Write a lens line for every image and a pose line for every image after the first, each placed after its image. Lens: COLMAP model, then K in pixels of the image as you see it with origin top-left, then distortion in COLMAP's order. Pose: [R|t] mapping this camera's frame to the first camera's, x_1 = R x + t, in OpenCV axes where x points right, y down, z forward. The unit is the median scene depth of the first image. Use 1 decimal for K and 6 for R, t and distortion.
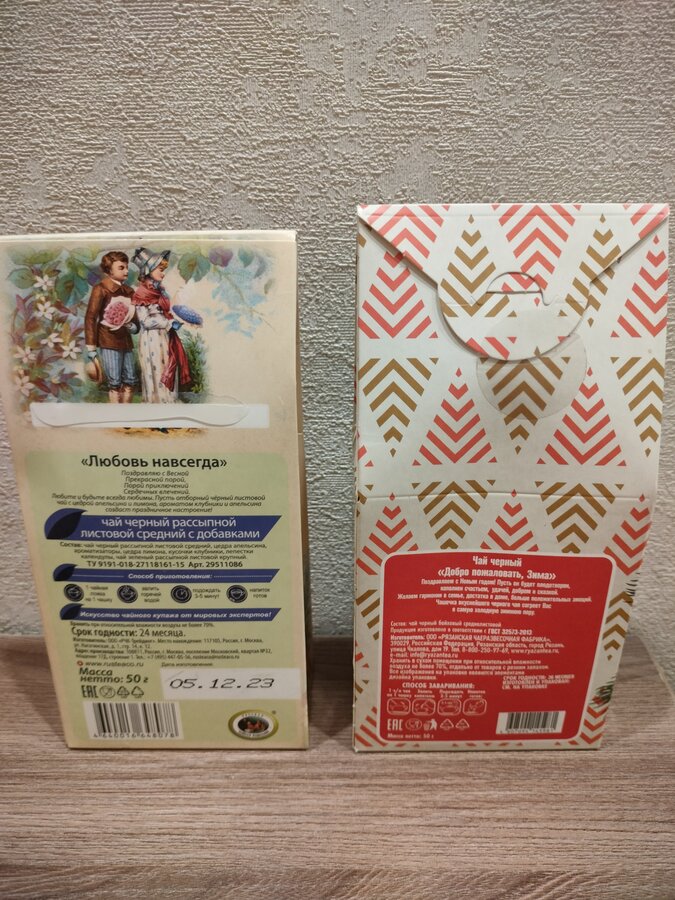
lens RADIAL K [[731.0, 0, 315.8], [0, 731.0, 428.3], [0, 0, 1]] dist [-0.080682, 0.027707]
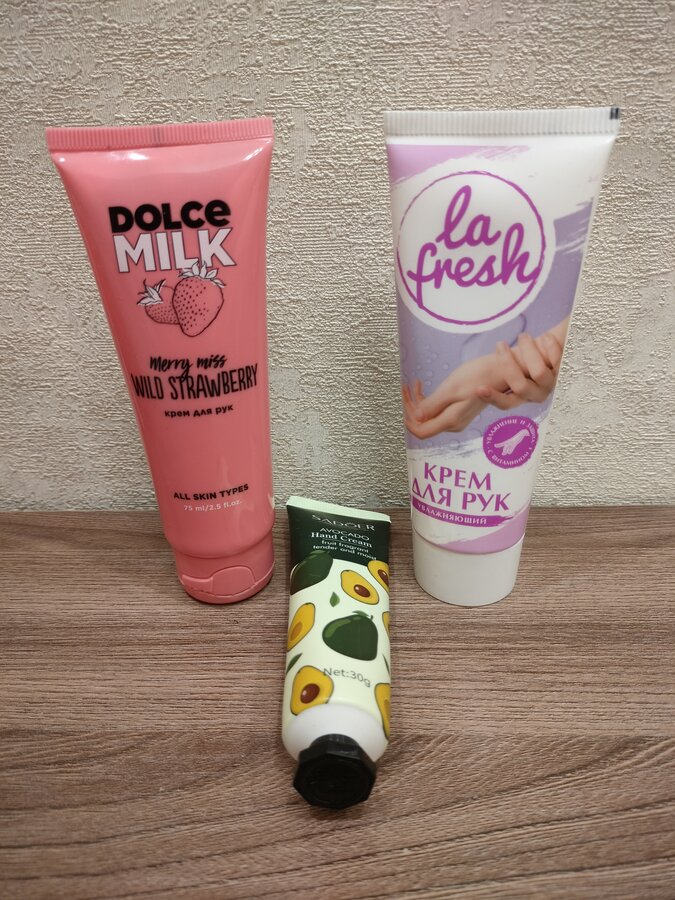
lens RADIAL K [[731.0, 0, 304.6], [0, 731.0, 454.0], [0, 0, 1]] dist [-0.080682, 0.027707]
pose [[0.998706, -0.010869, -0.049689, -0.033180], [0.014905, 0.996555, 0.081586, 0.197660], [0.048631, -0.082221, 0.995427, 0.148645]]
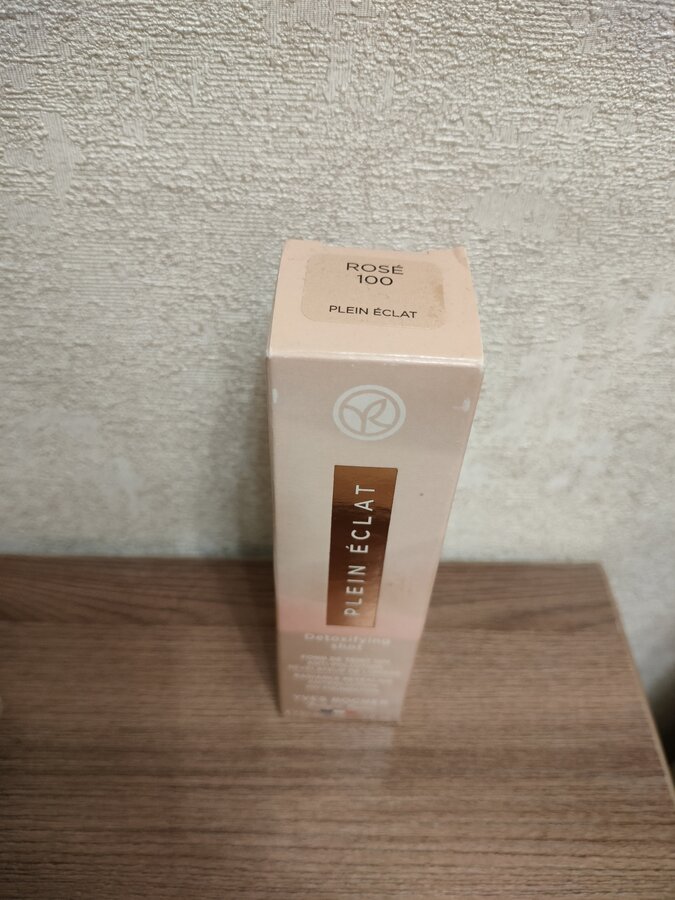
lens RADIAL K [[731.0, 0, 344.2], [0, 731.0, 446.8], [0, 0, 1]] dist [-0.080682, 0.027707]
pose [[0.996430, 0.016430, 0.082806, 0.130533], [-0.044206, 0.937196, 0.345990, -0.130082], [-0.071921, -0.348415, 0.934577, 0.410052]]
